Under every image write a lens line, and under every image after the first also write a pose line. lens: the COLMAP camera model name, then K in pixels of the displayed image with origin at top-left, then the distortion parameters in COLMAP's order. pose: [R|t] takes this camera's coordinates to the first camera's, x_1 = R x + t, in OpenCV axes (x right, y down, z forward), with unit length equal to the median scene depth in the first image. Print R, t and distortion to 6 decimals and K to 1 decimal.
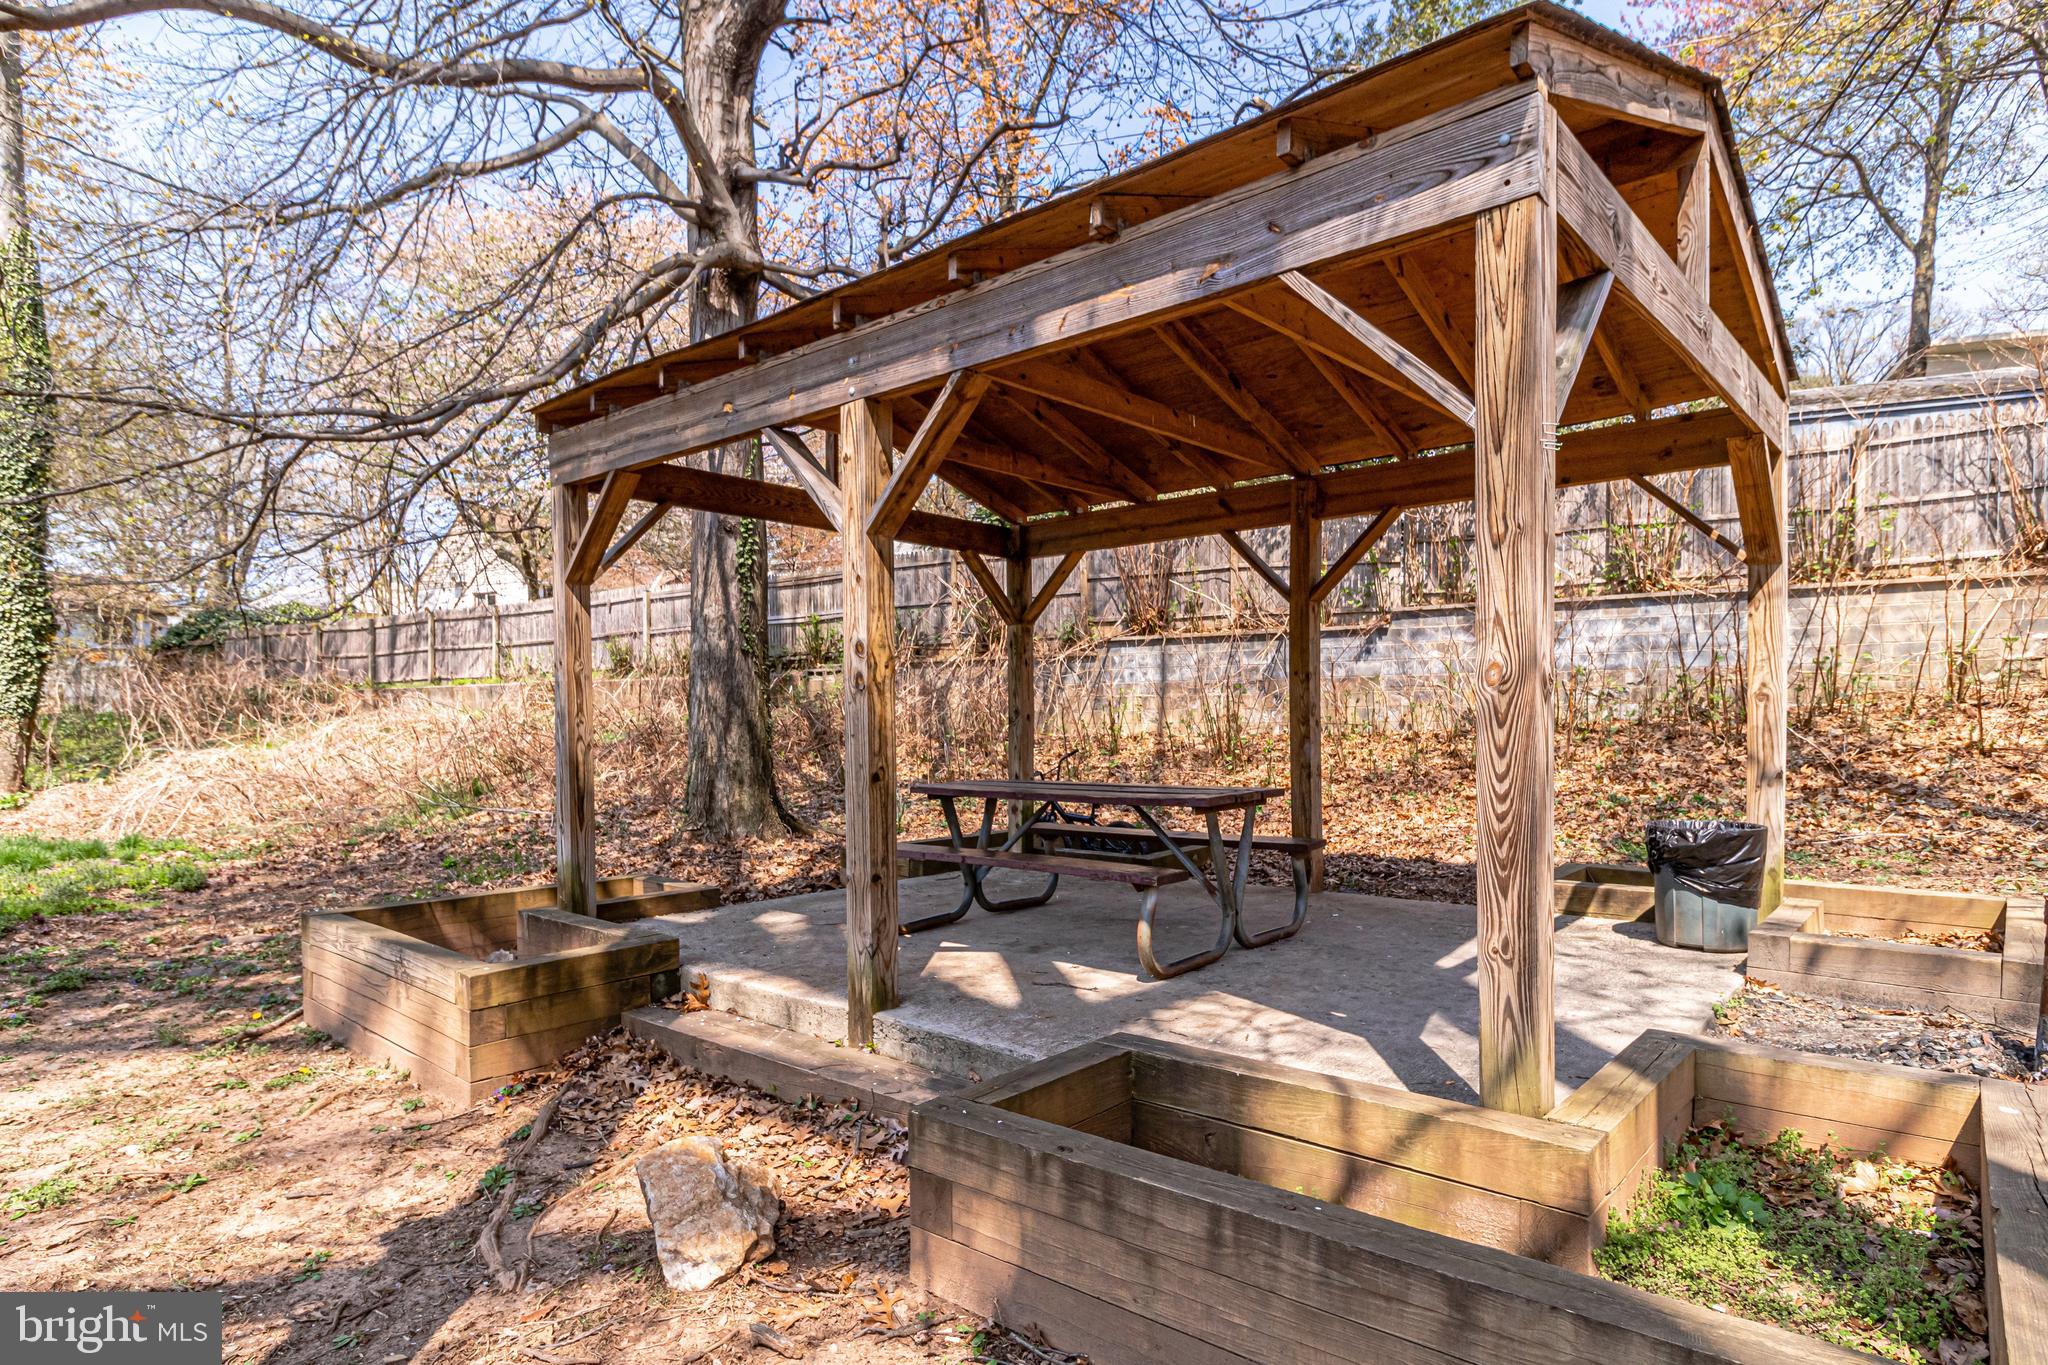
lens RADIAL K [[1087.4, 0, 1024.9], [0, 1087.4, 698.4], [0, 0, 1]] dist [0.000896, 0.000052]
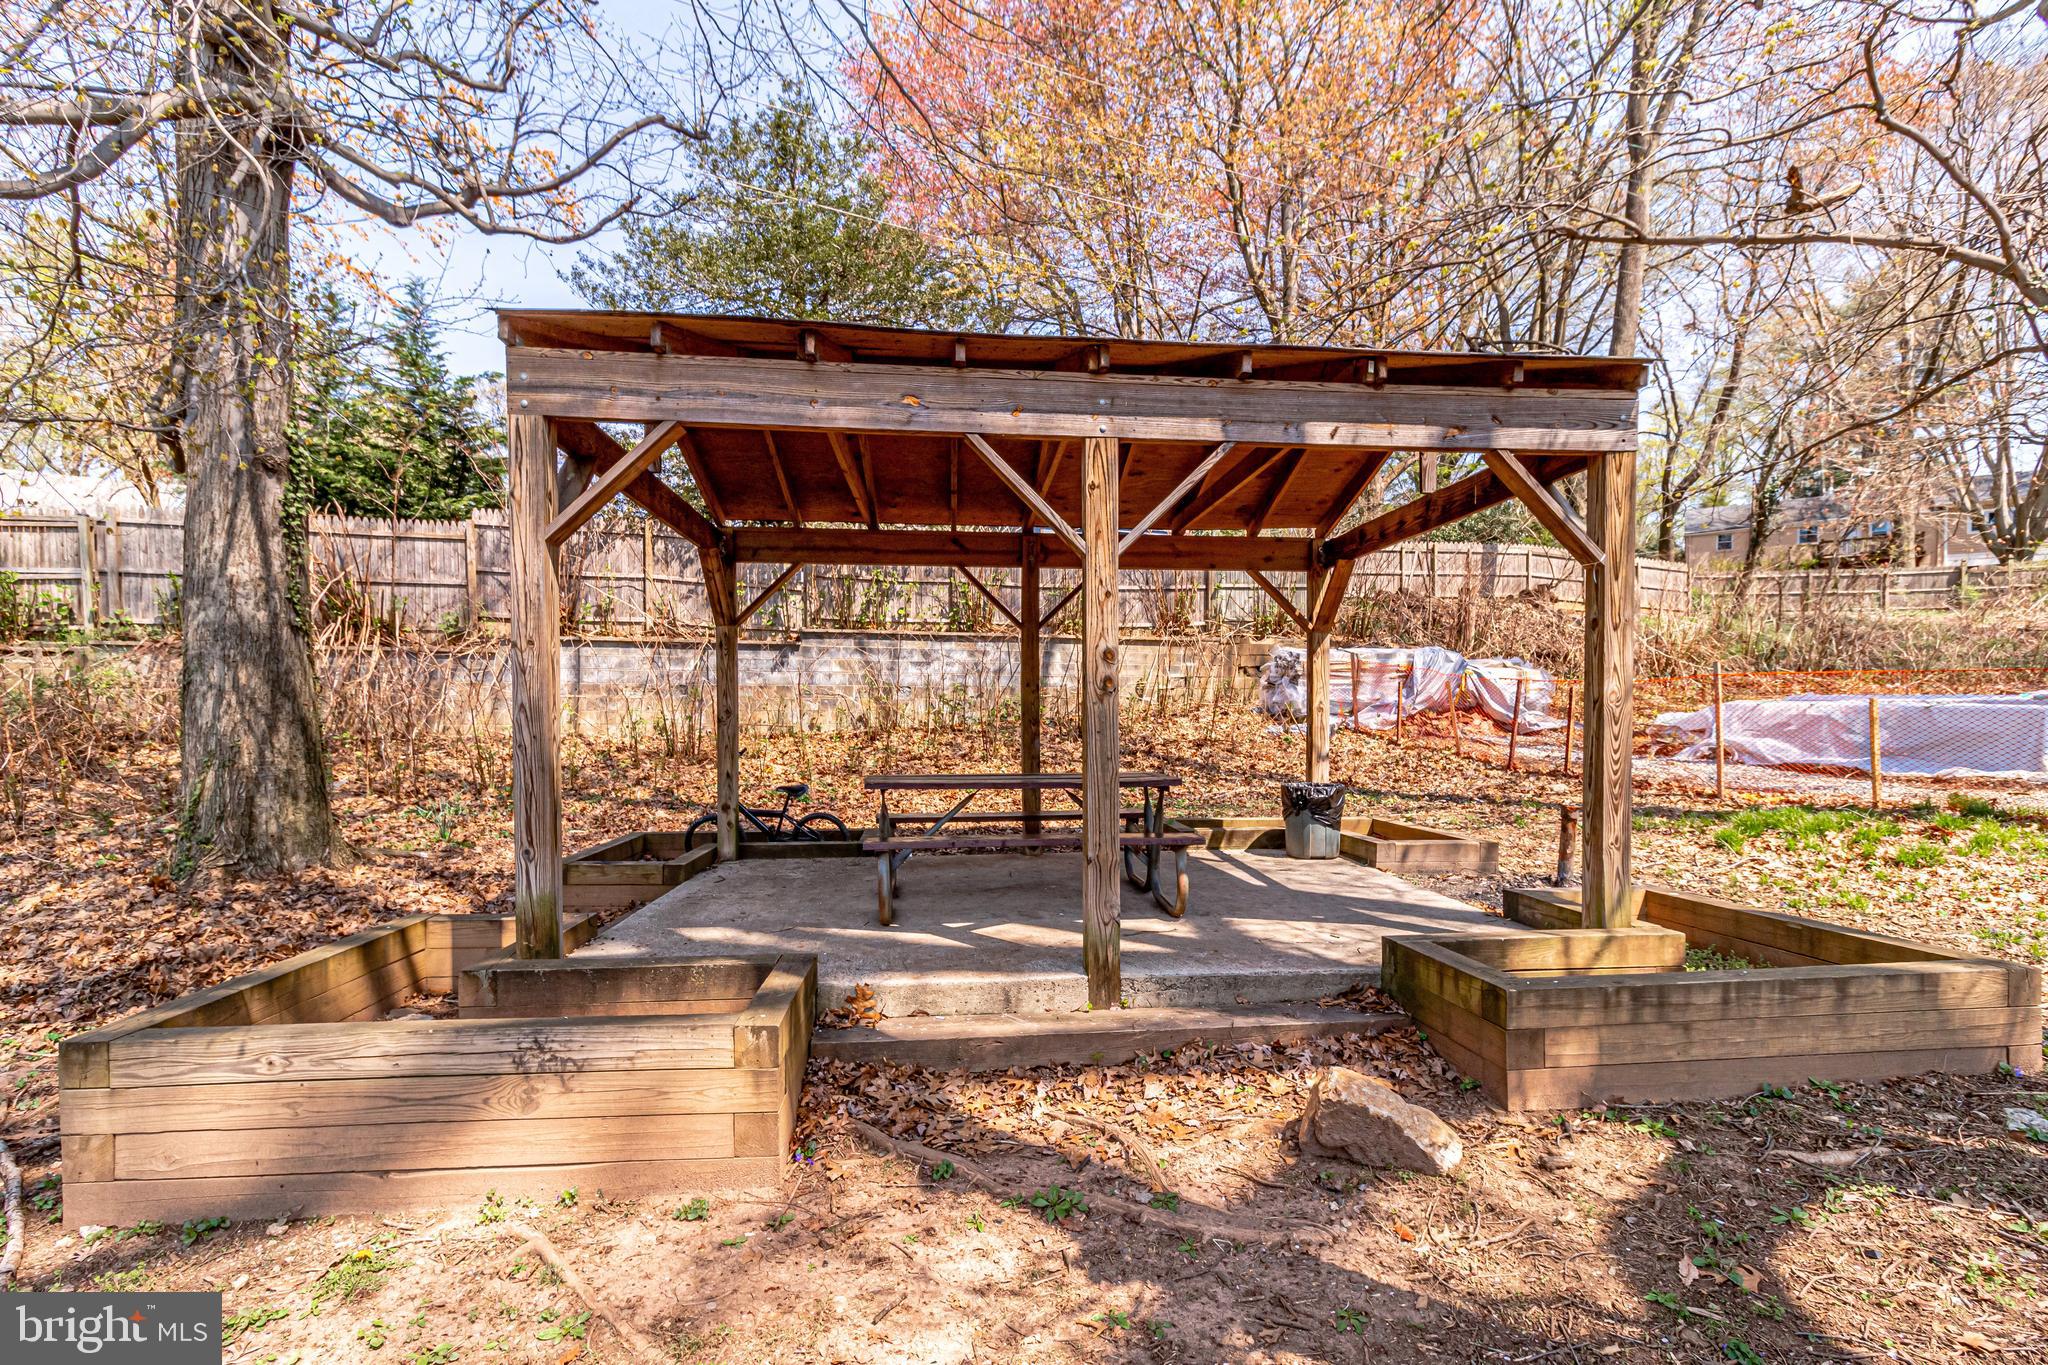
lens RADIAL K [[948.1, 0, 1024.4], [0, 948.1, 692.8], [0, 0, 1]] dist [0.008923, -0.000138]
pose [[0.692250, 0.028285, 0.721103, -0.390967], [-0.019639, 0.999600, -0.020356, 0.006496], [-0.721390, -0.000071, 0.692529, 0.157891]]
